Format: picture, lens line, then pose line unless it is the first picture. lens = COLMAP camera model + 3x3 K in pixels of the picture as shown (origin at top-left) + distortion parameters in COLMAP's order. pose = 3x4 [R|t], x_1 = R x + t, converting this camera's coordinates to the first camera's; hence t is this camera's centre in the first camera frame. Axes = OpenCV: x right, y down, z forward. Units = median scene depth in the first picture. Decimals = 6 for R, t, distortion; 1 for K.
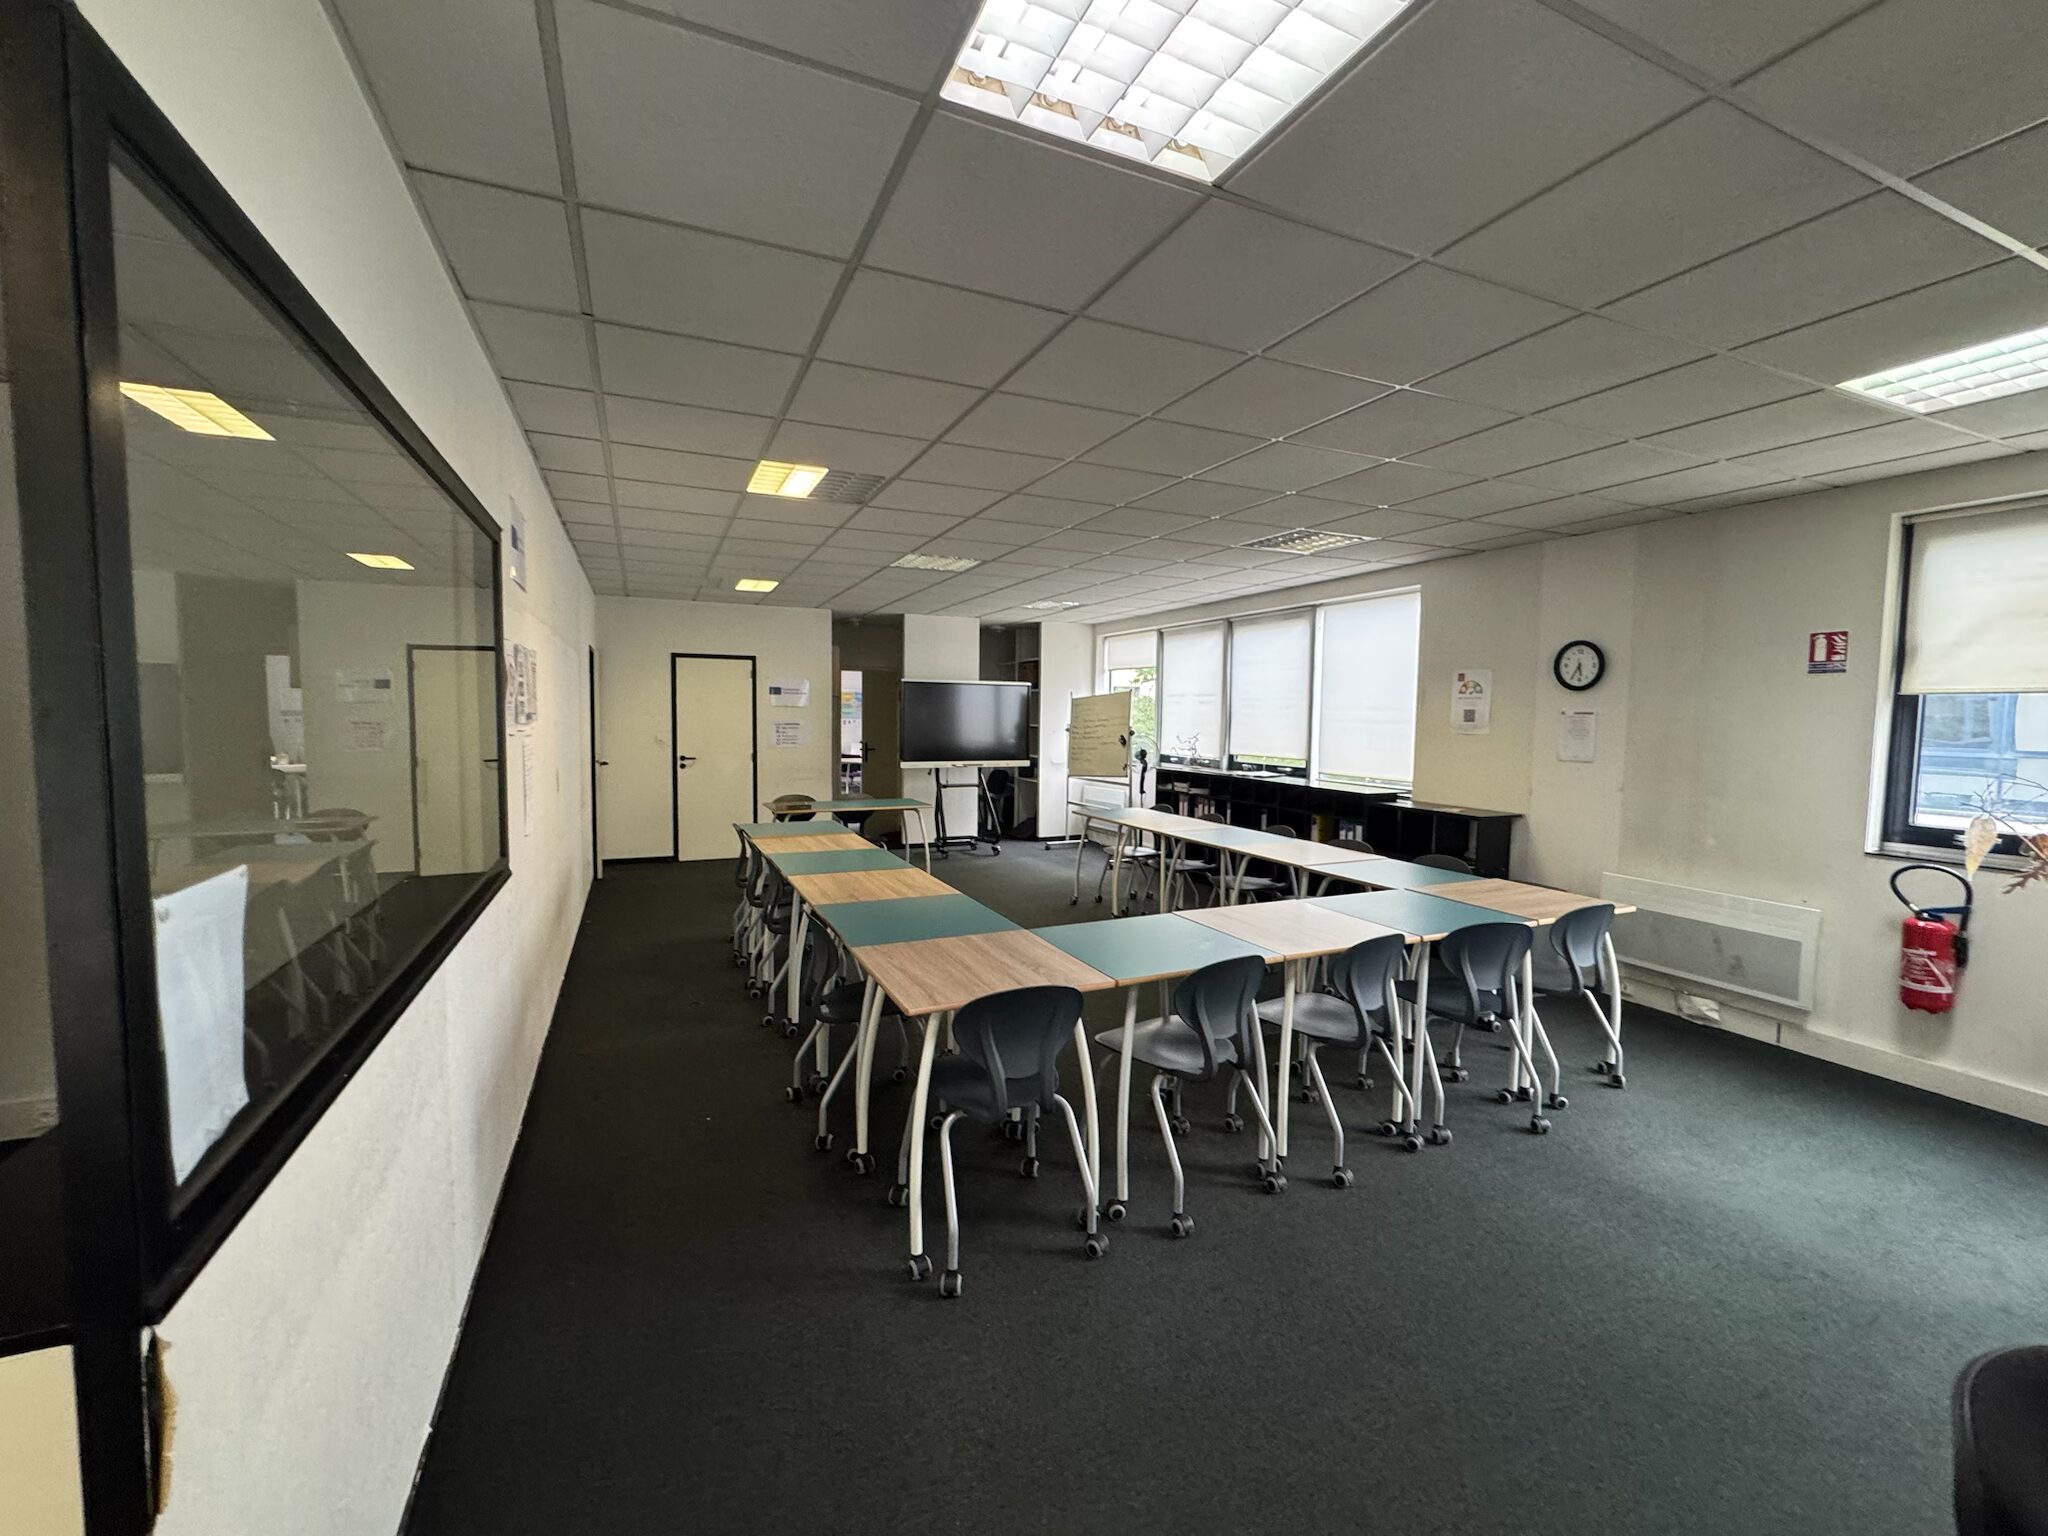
lens RADIAL K [[827.4, 0, 1024.0], [0, 827.4, 768.0], [0, 0, 1]] dist [0.001404, -0.000107]
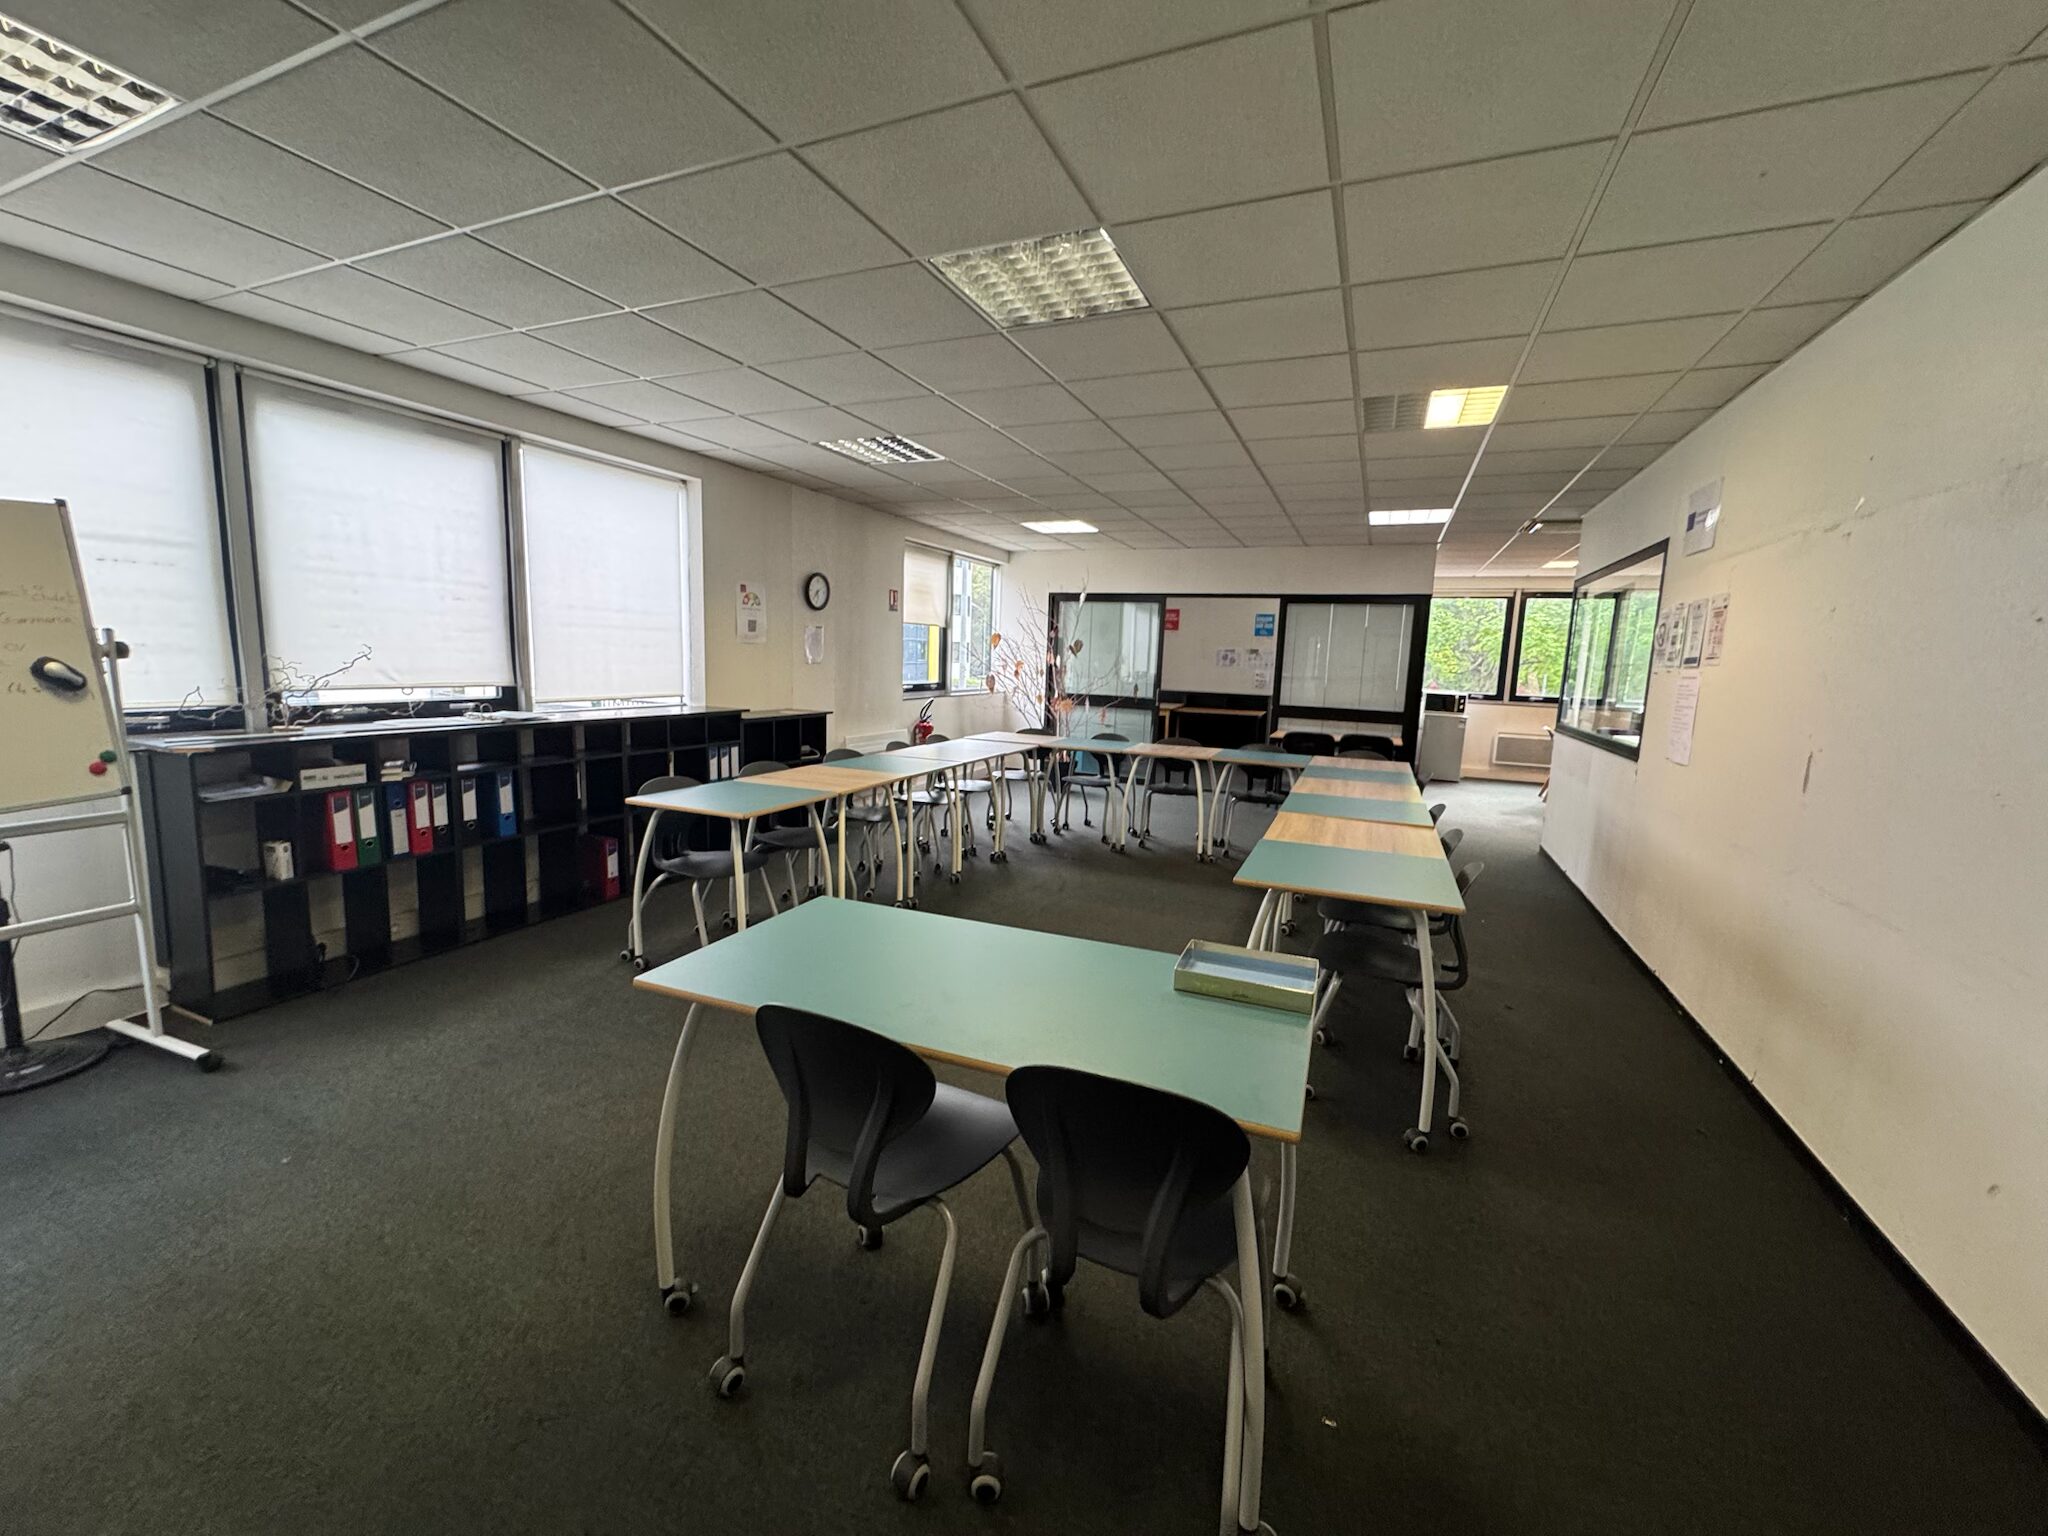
lens RADIAL K [[827.4, 0, 1024.0], [0, 827.4, 768.0], [0, 0, 1]] dist [0.001404, -0.000107]
pose [[-0.666904, -0.134534, 0.732898, -0.505752], [0.011362, 0.981616, 0.190529, -0.082775], [-0.745057, 0.135392, -0.653115, 1.461970]]
